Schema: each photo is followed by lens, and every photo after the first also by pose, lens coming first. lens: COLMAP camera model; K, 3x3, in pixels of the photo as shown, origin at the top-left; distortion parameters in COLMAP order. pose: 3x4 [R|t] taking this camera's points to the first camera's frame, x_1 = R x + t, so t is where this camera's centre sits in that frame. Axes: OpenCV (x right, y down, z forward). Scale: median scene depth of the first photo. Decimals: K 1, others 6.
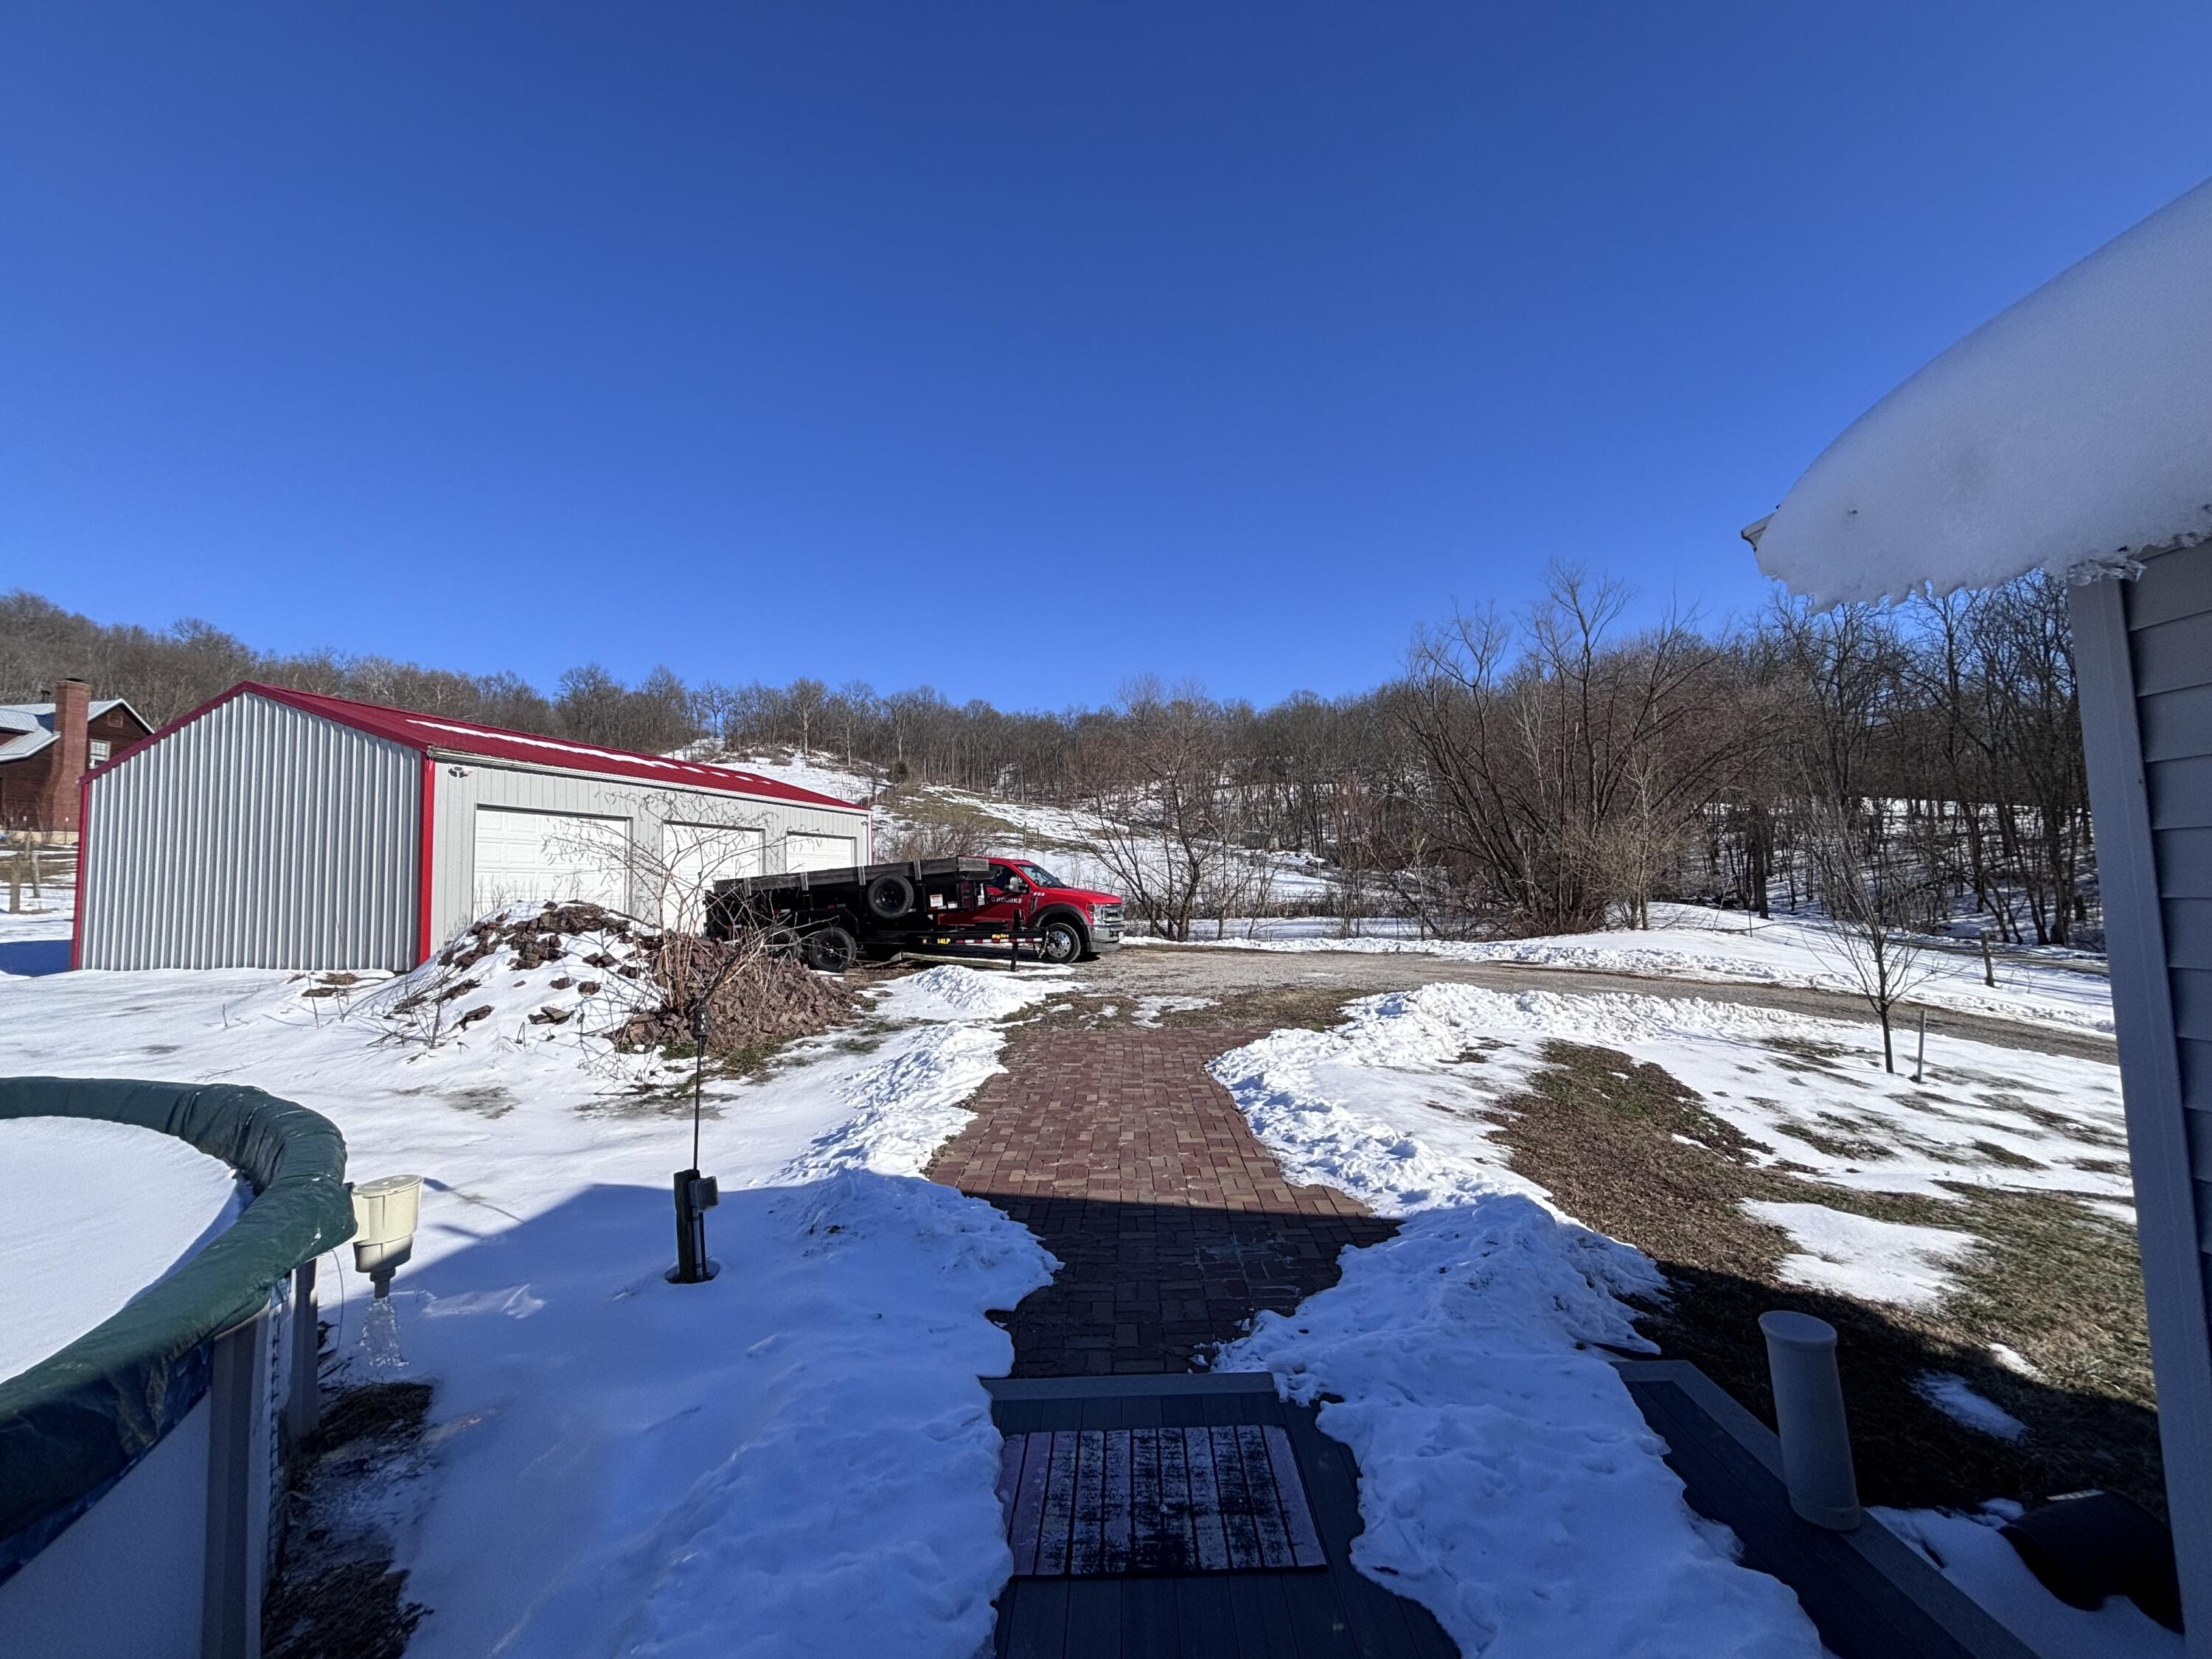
lens RADIAL K [[885.4, 0, 1102.0], [0, 885.4, 823.4], [0, 0, 1]] dist [0.022250, -0.010466]
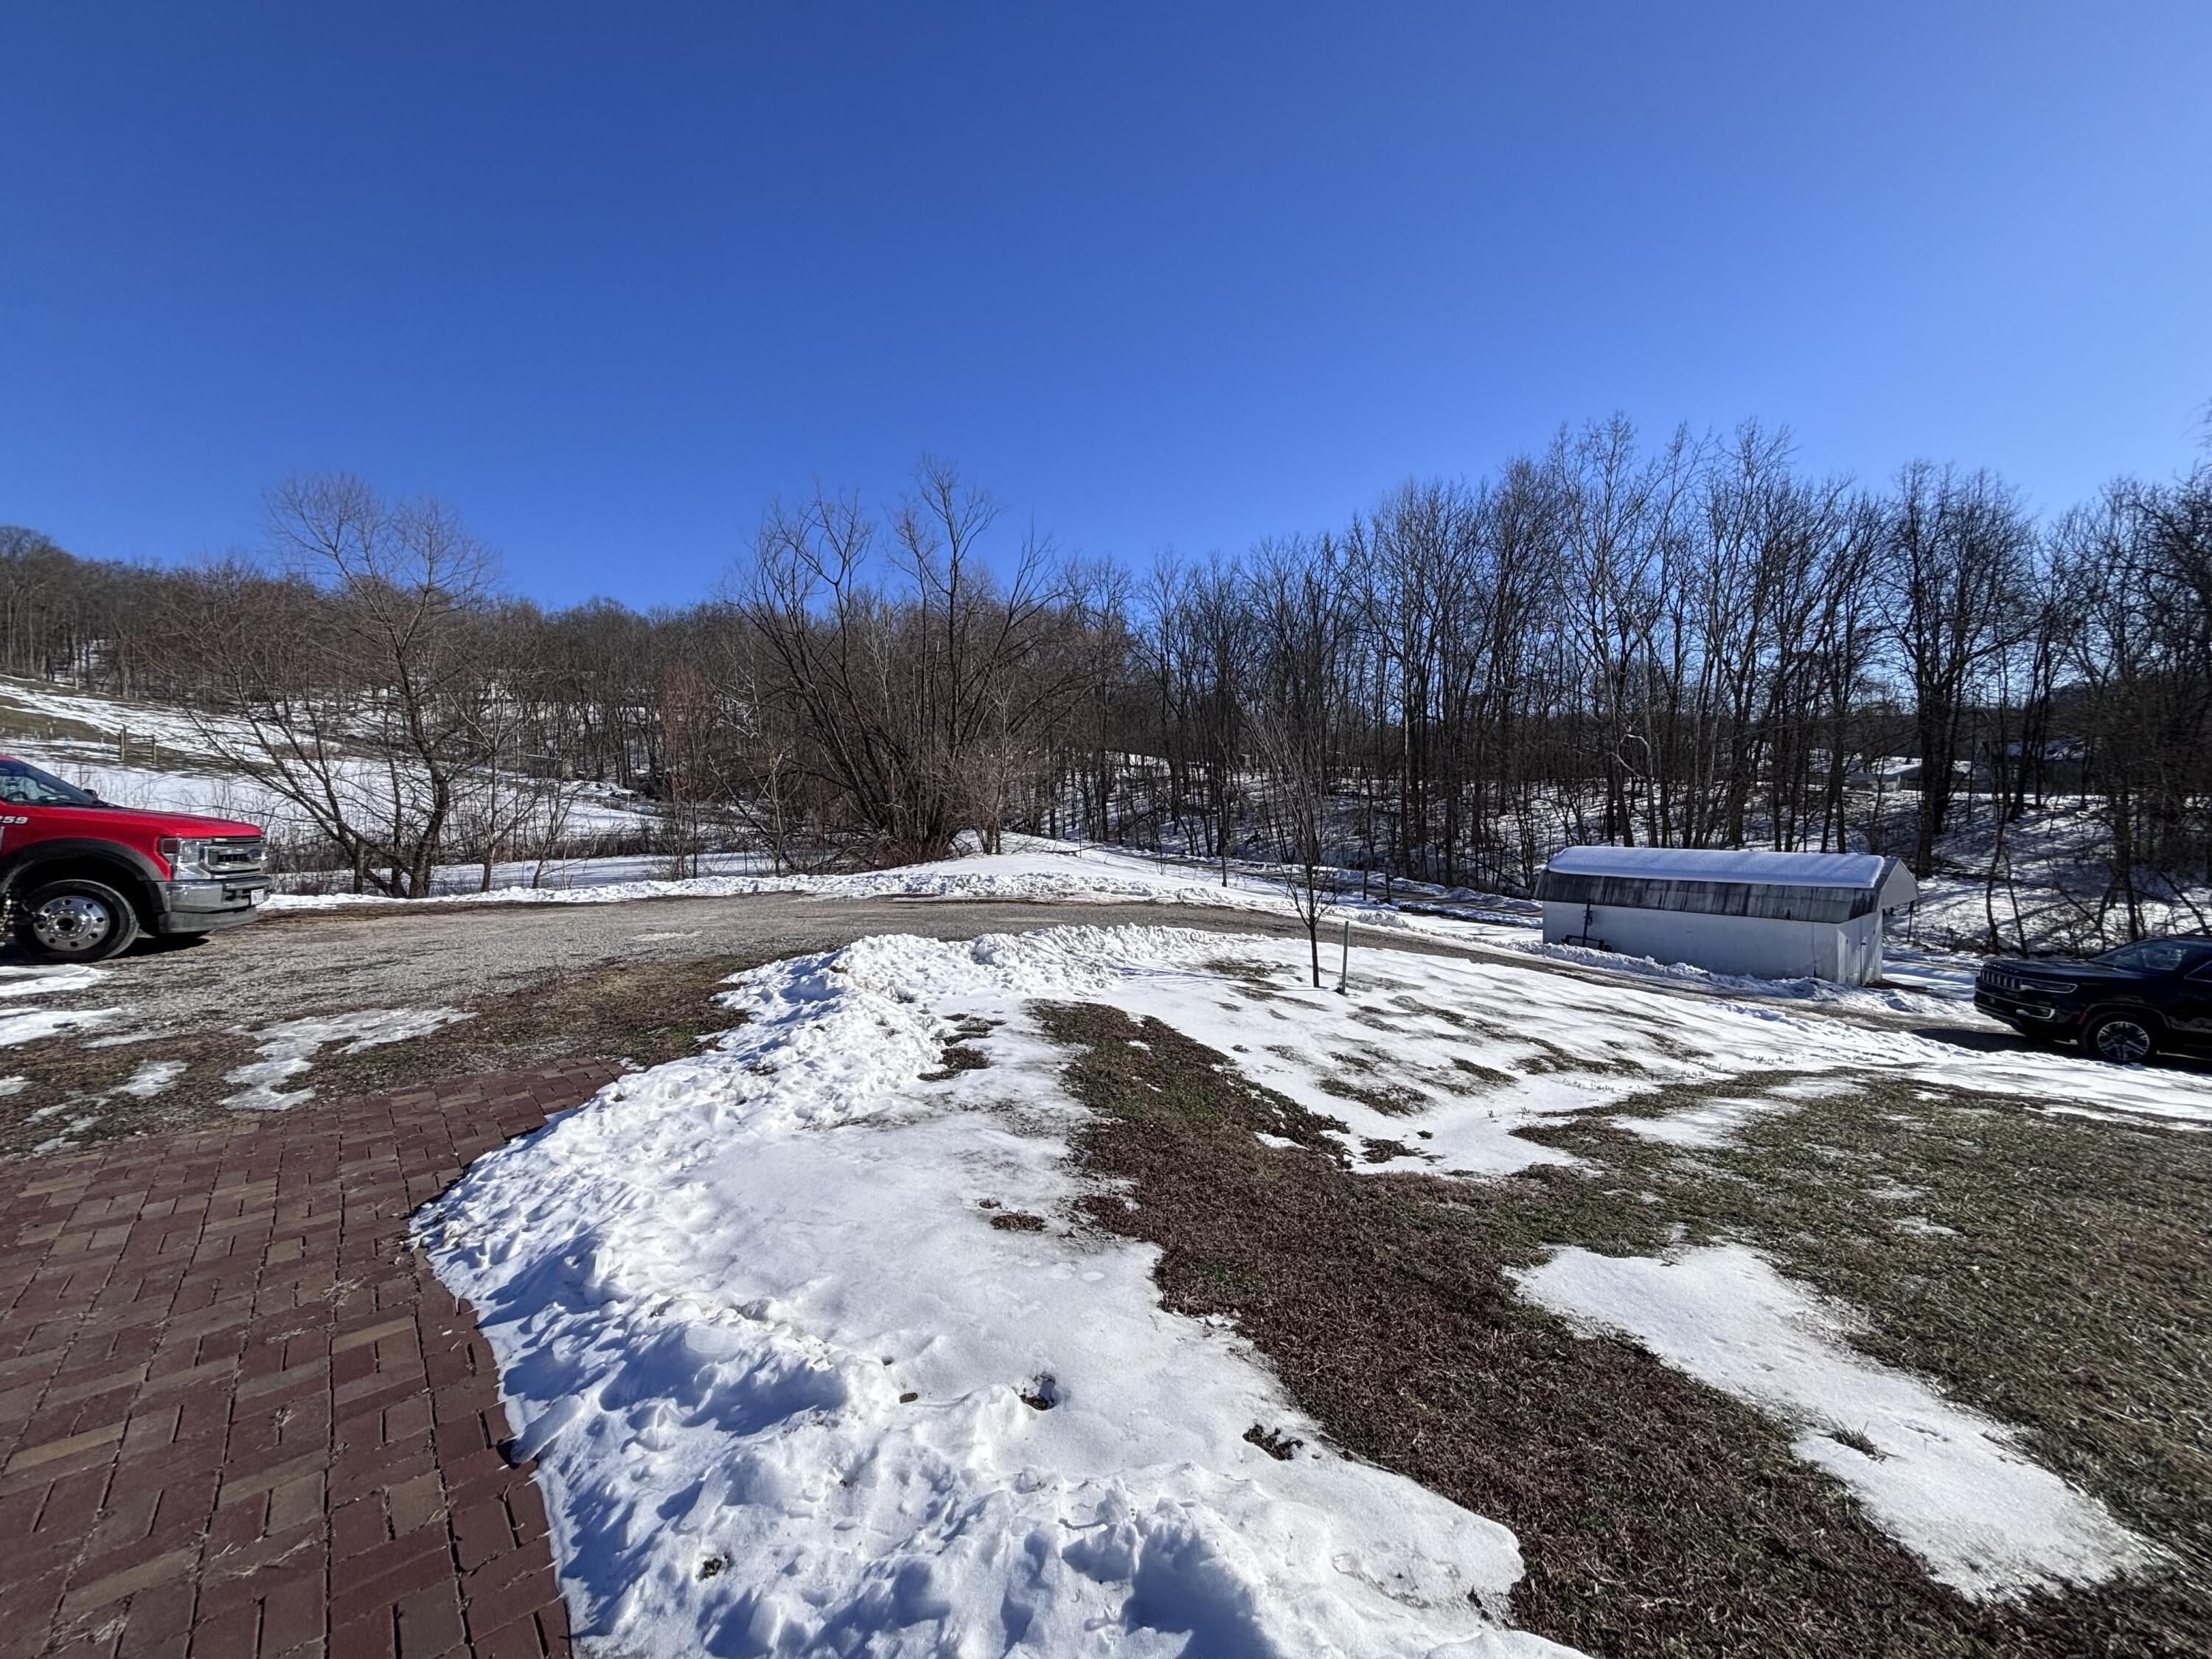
lens RADIAL K [[895.5, 0, 1106.7], [0, 895.5, 822.9], [0, 0, 1]] dist [-0.001451, -0.000186]
pose [[0.742031, -0.011323, 0.670270, 0.037810], [-0.036612, 0.997681, 0.057386, 0.030007], [-0.669365, -0.067122, 0.739895, 0.240024]]
